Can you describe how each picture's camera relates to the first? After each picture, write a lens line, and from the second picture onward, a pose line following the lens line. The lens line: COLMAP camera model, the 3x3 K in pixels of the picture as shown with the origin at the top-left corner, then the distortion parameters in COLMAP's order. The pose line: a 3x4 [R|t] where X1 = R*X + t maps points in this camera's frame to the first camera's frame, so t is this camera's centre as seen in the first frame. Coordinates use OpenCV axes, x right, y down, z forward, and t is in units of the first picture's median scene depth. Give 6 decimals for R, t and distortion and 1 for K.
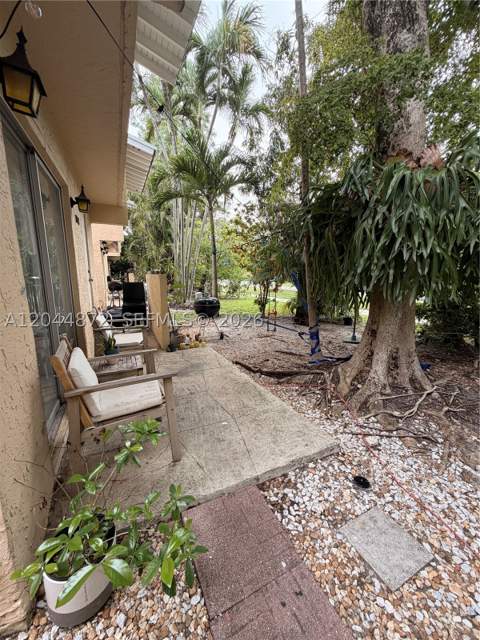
lens RADIAL K [[253.5, 0, 240.0], [0, 253.5, 319.7], [0, 0, 1]] dist [0.000475, 0.000741]
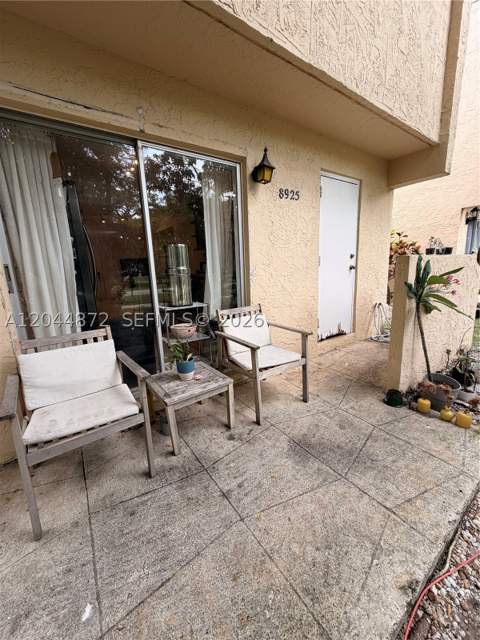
lens RADIAL K [[253.5, 0, 240.3], [0, 253.5, 317.6], [0, 0, 1]] dist [0.000475, 0.000741]
pose [[0.152788, 0.186031, -0.970592, 0.234776], [-0.130005, 0.977371, 0.166866, -0.141275], [0.979671, 0.100686, 0.173515, 0.877909]]
